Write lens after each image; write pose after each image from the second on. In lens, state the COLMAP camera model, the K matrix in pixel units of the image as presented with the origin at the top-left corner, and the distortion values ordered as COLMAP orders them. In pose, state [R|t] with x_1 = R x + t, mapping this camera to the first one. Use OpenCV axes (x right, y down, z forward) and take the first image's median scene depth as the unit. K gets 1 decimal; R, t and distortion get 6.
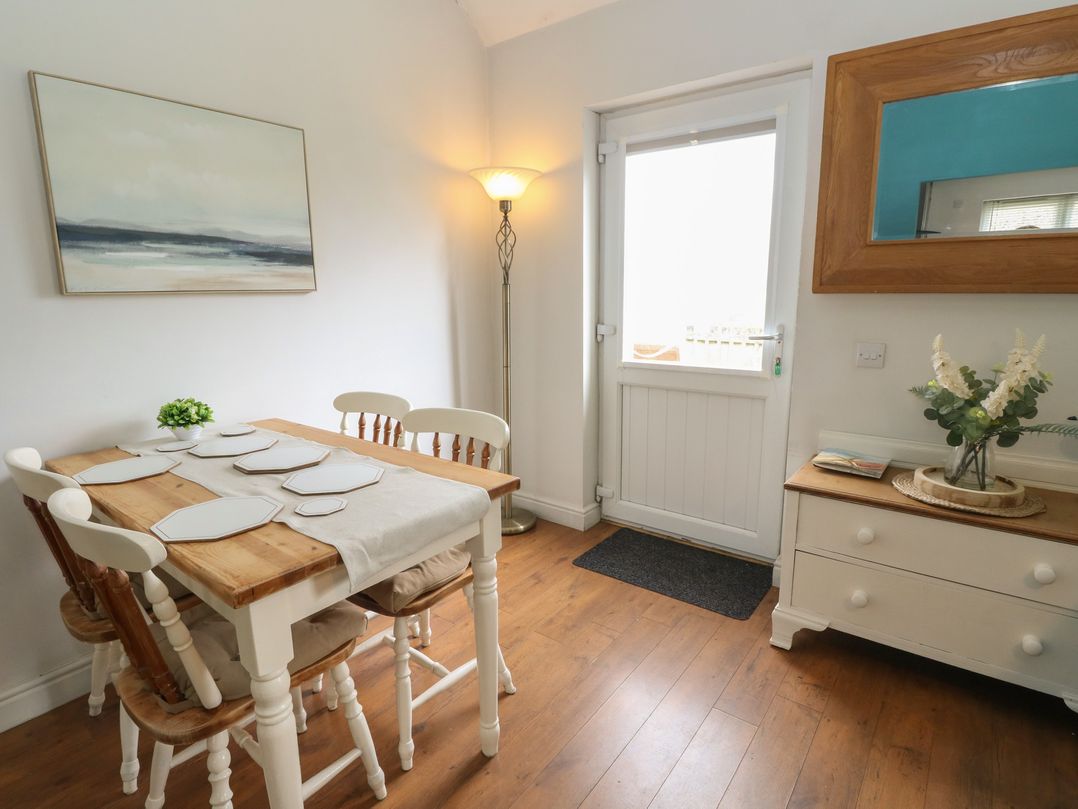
lens RADIAL K [[569.3, 0, 543.1], [0, 569.3, 398.8], [0, 0, 1]] dist [-0.011010, -0.007180]
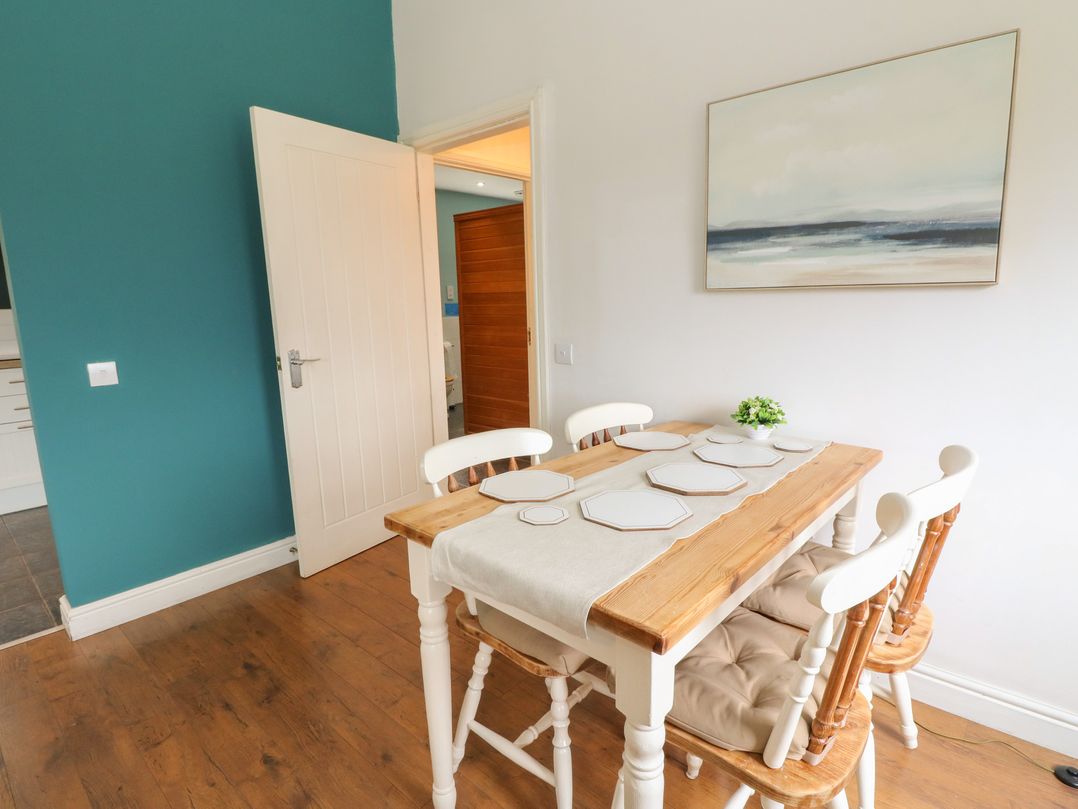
lens RADIAL K [[569.3, 0, 549.2], [0, 569.3, 394.6], [0, 0, 1]] dist [-0.011010, -0.007180]
pose [[-0.071770, 0.183570, -0.980383, 0.326479], [-0.163702, 0.967421, 0.193127, -0.123294], [0.983896, 0.174352, -0.039381, 0.624762]]
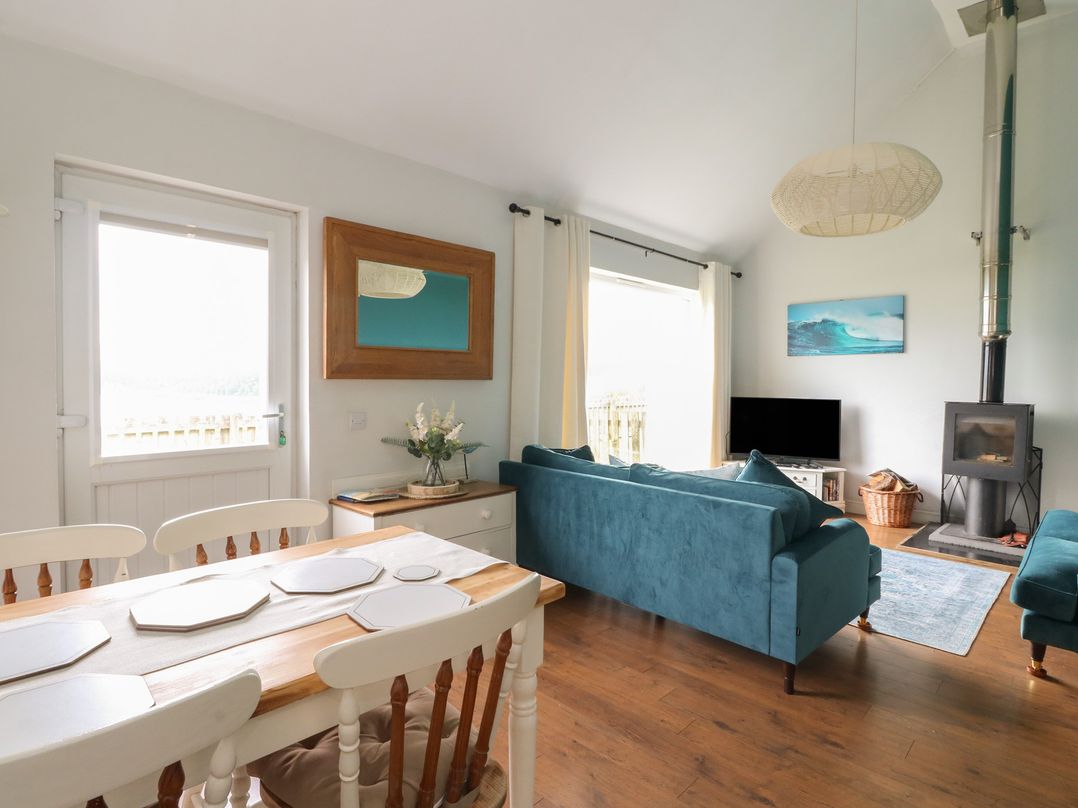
lens RADIAL K [[584.0, 0, 538.2], [0, 584.0, 402.2], [0, 0, 1]] dist [-0.006440, -0.005682]
pose [[0.125110, -0.031361, 0.991647, -0.897745], [0.170378, 0.985331, 0.009666, -0.062640], [-0.977404, 0.167745, 0.128618, 0.356972]]
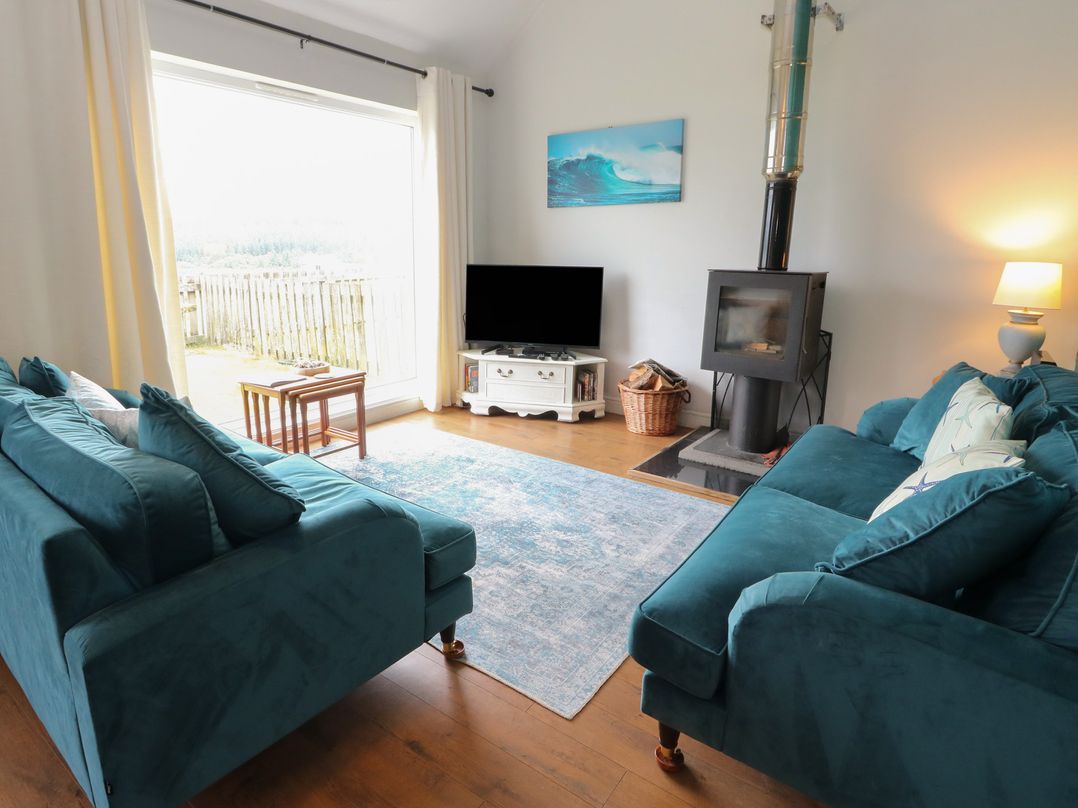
lens RADIAL K [[610.8, 0, 493.4], [0, 610.8, 375.0], [0, 0, 1]] dist [-0.013042, -0.003033]
pose [[0.015046, -0.201643, 0.979344, -0.184769], [0.177377, 0.964458, 0.195853, 0.071152], [-0.984028, 0.170766, 0.050278, -0.339242]]
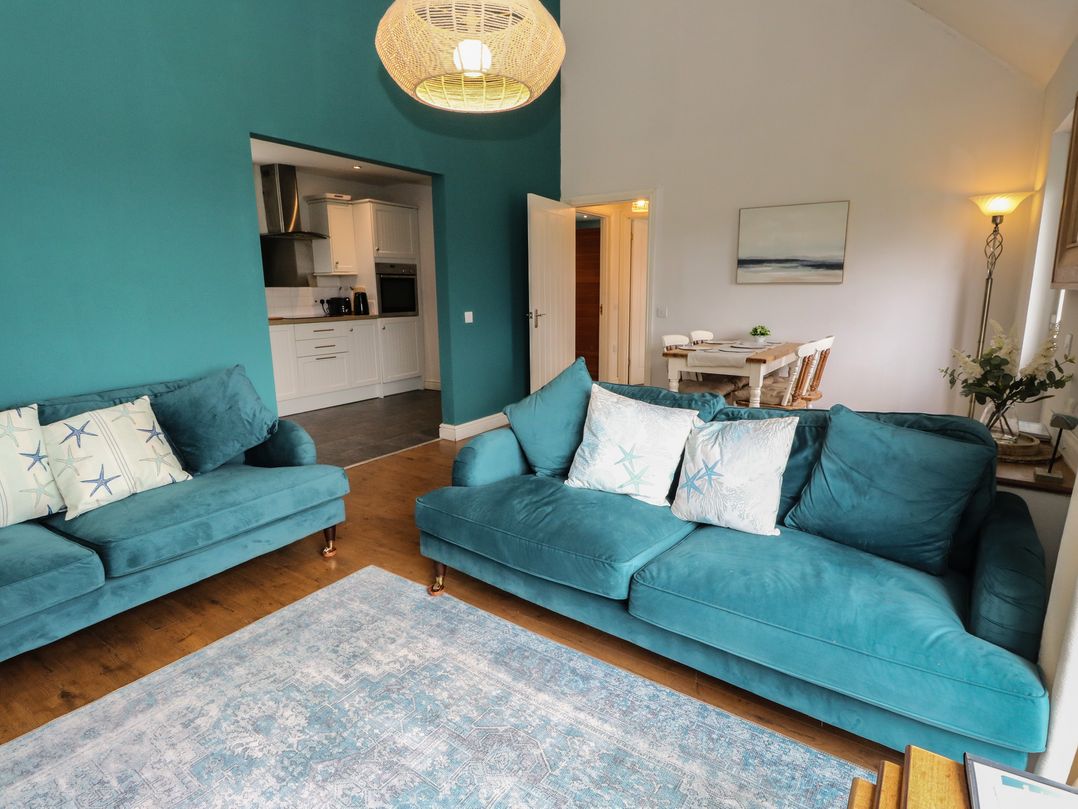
lens RADIAL K [[569.3, 0, 545.7], [0, 569.3, 399.8], [0, 0, 1]] dist [-0.011010, -0.007180]
pose [[0.059346, 0.208394, -0.976243, 1.704804], [-0.180418, 0.964100, 0.194835, -0.001691], [0.981798, 0.164569, 0.094814, -0.116428]]
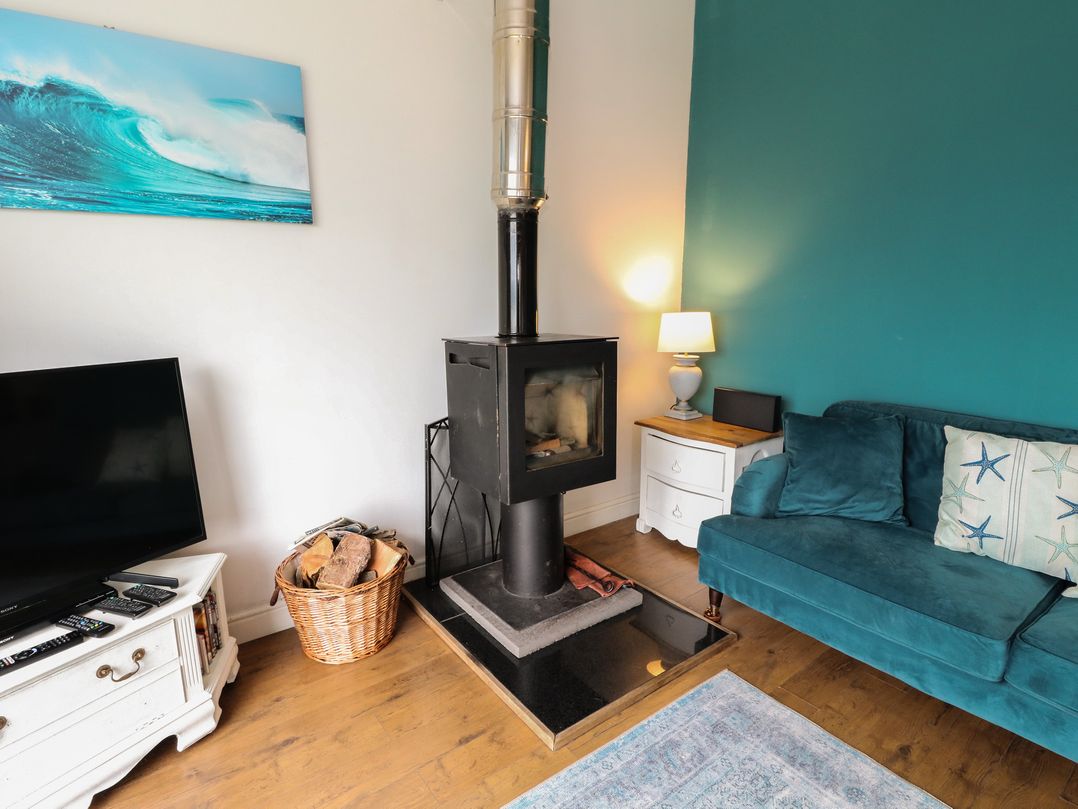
lens RADIAL K [[569.3, 0, 543.5], [0, 569.3, 398.8], [0, 0, 1]] dist [-0.011010, -0.007180]
pose [[-0.964469, -0.039845, 0.261173, 1.206825], [0.056538, 0.934532, 0.351360, -0.017463], [-0.258074, 0.353642, -0.899074, -0.029902]]
